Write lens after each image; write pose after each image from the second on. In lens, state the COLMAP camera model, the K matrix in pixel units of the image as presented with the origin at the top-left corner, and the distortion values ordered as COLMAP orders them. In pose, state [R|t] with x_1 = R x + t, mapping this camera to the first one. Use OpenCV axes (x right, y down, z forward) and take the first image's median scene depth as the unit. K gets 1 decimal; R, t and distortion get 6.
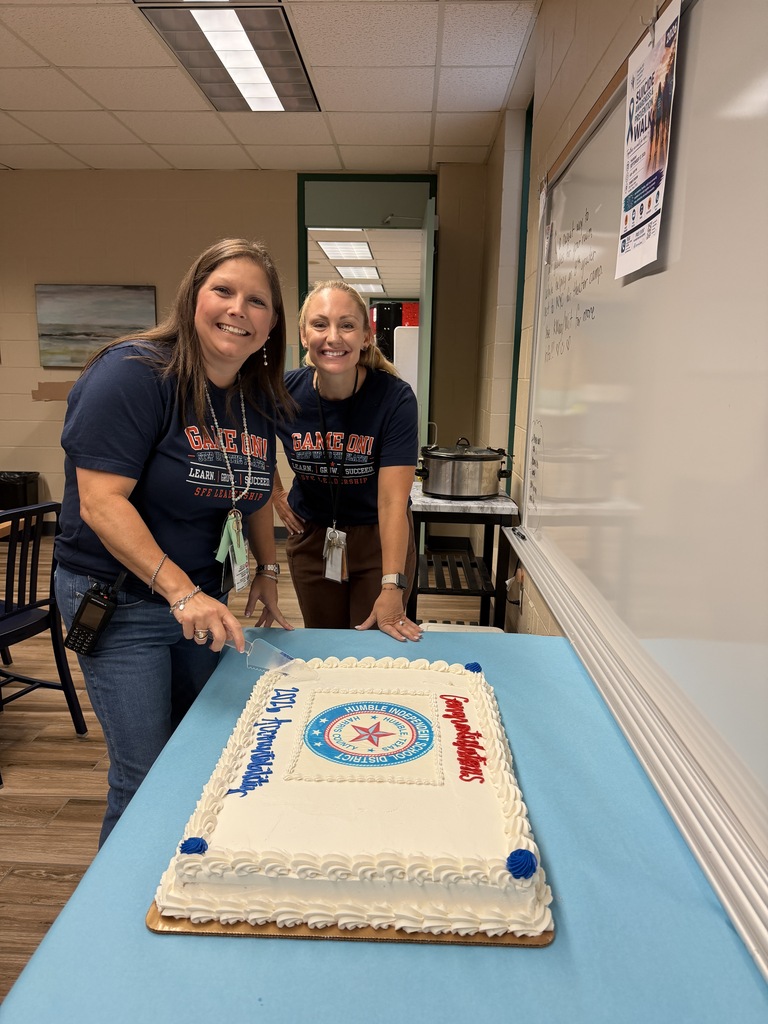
lens RADIAL K [[747.5, 0, 389.4], [0, 747.5, 509.9], [0, 0, 1]] dist [0.000135, -0.014746]
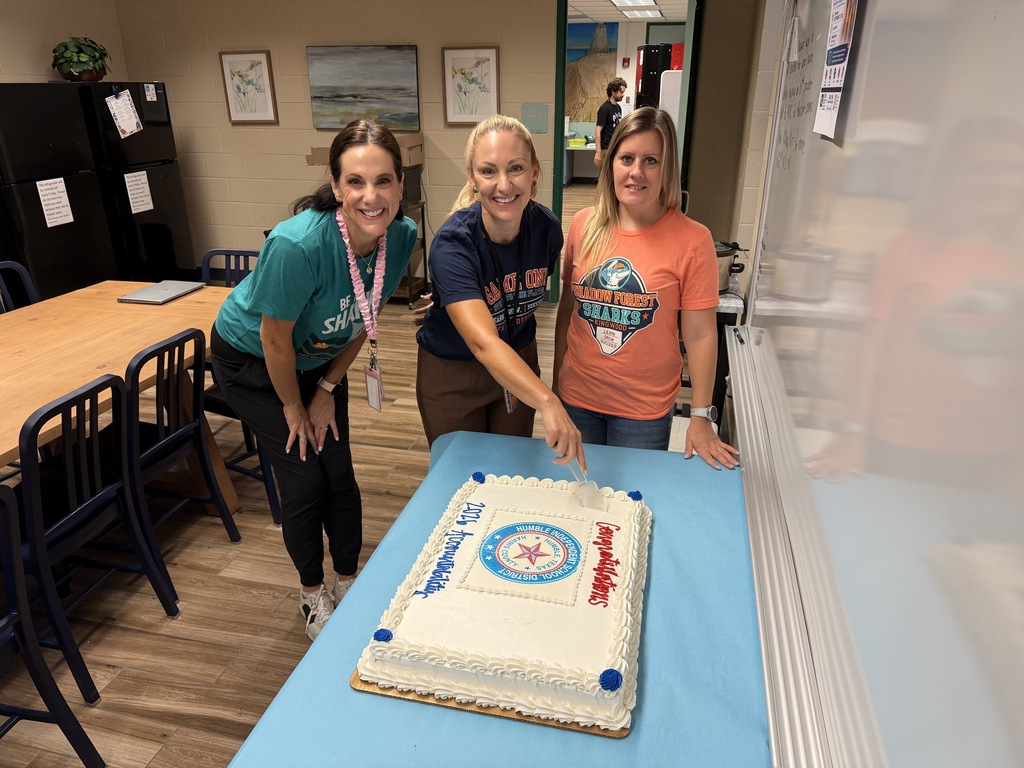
lens RADIAL K [[747.5, 0, 511.9], [0, 747.5, 383.2], [0, 0, 1]] dist [0.000135, -0.014746]
pose [[0.979667, 0.059924, -0.191472, 0.198859], [-0.022111, 0.980788, 0.193819, -0.269725], [0.199408, -0.185645, 0.962171, -0.205444]]
